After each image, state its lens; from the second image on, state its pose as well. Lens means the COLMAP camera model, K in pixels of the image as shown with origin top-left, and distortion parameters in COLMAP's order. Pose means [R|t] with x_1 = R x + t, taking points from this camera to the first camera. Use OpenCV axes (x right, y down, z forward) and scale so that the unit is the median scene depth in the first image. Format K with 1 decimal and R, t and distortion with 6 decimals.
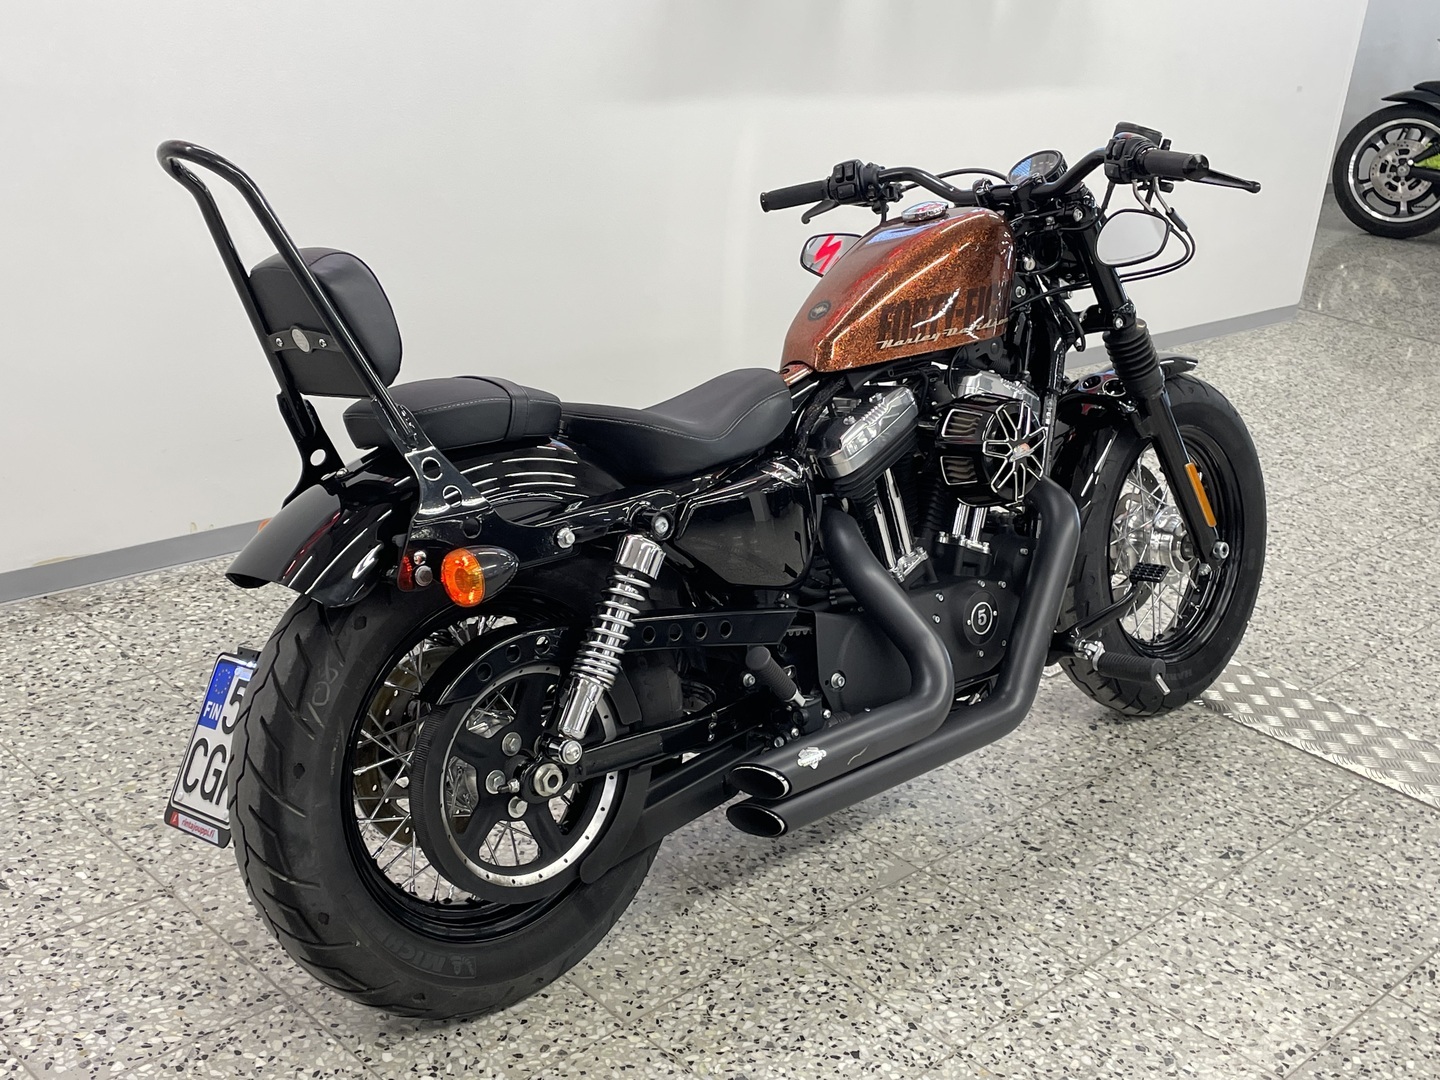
lens RADIAL K [[1739.7, 0, 714.4], [0, 1739.7, 531.9], [0, 0, 1]] dist [0.121463, -0.204657]
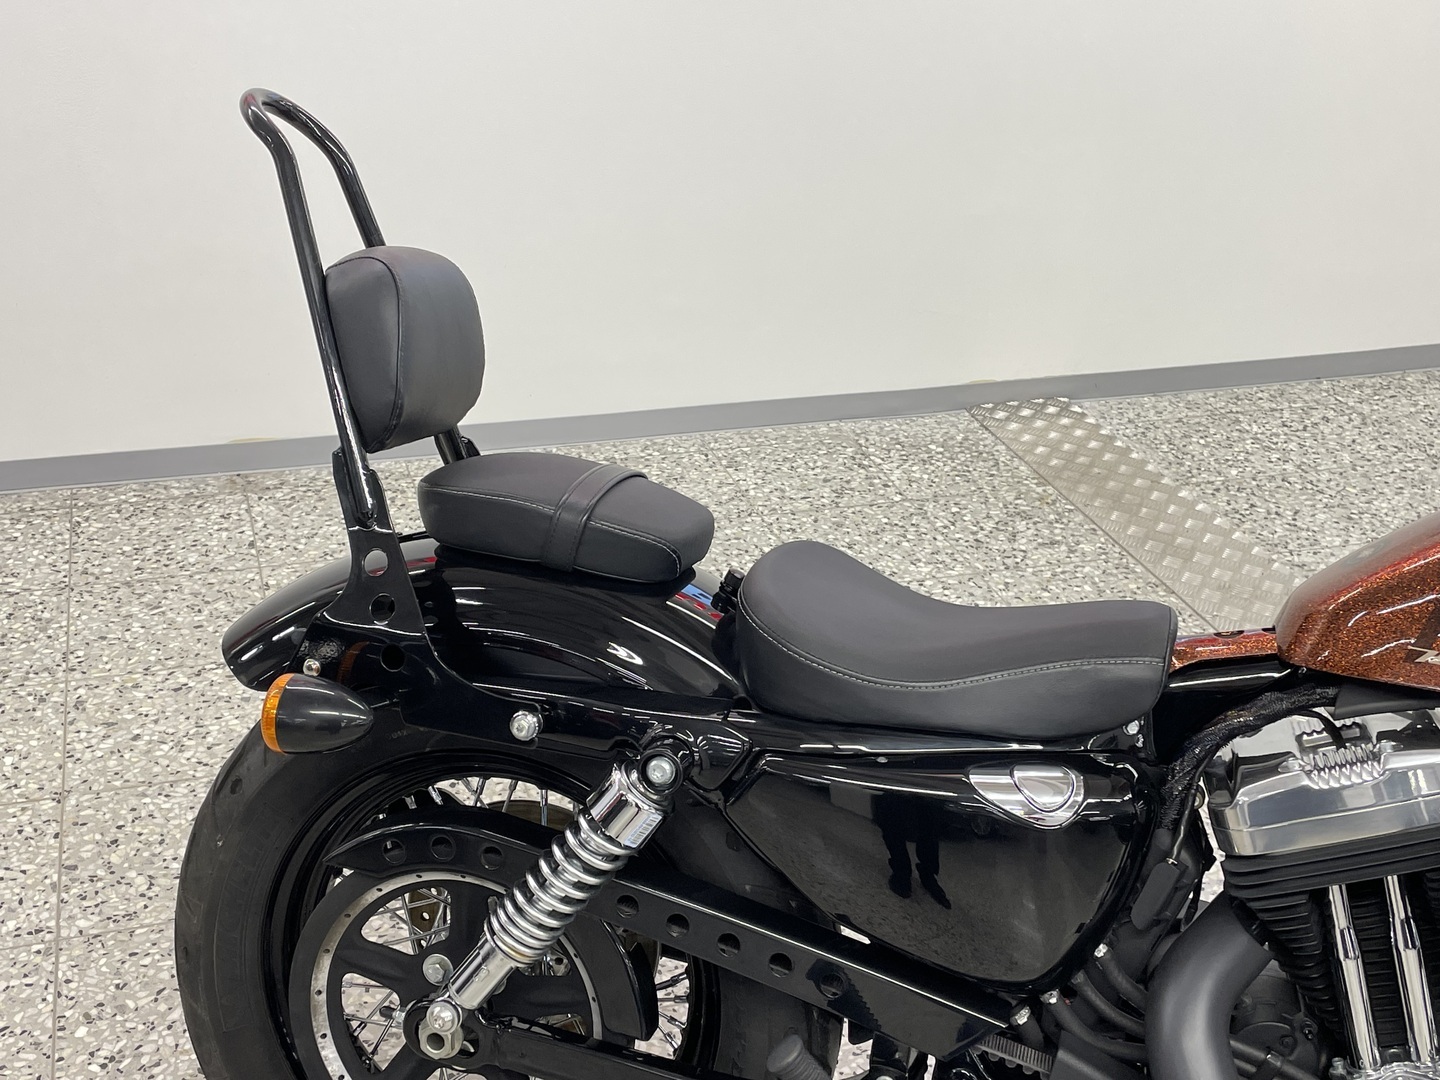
lens RADIAL K [[1739.7, 0, 714.4], [0, 1739.7, 531.9], [0, 0, 1]] dist [0.121463, -0.204657]
pose [[0.510851, 0.288408, -0.809847, 0.395641], [-0.292826, 0.944087, 0.151500, -0.157895], [0.808260, 0.159751, 0.566741, 0.543542]]
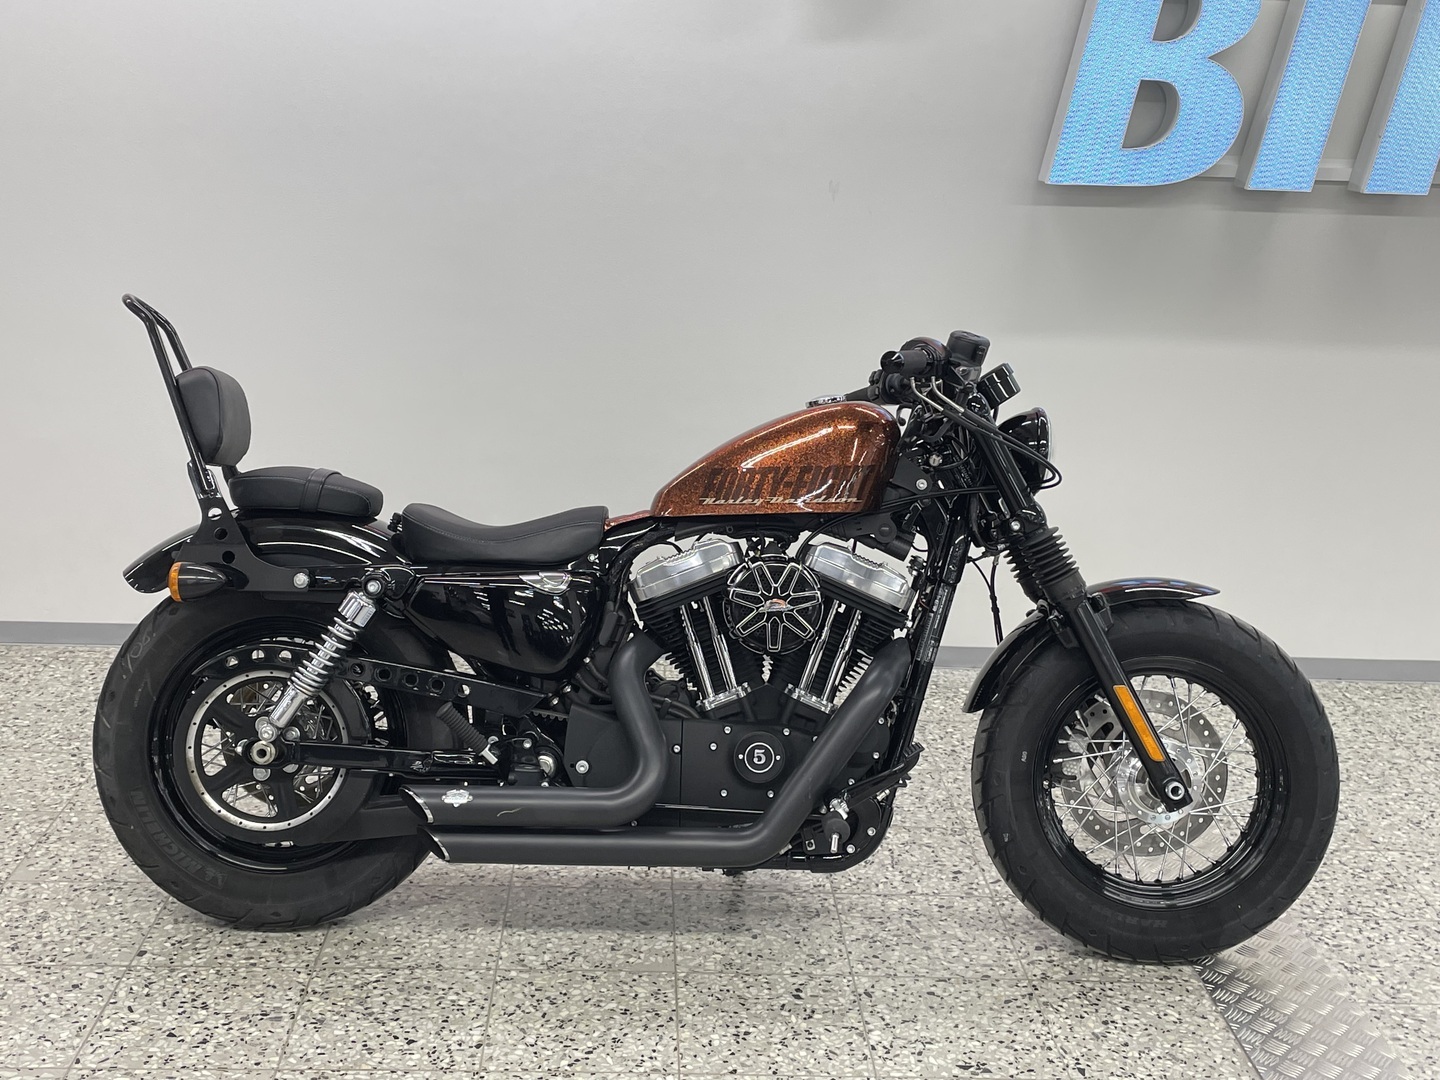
lens RADIAL K [[1739.7, 0, 714.4], [0, 1739.7, 531.9], [0, 0, 1]] dist [0.121463, -0.204657]
pose [[0.723670, 0.103429, -0.682352, 0.902585], [-0.213469, 0.973767, -0.078793, 0.003581], [0.656303, 0.202681, 0.726765, 0.160417]]
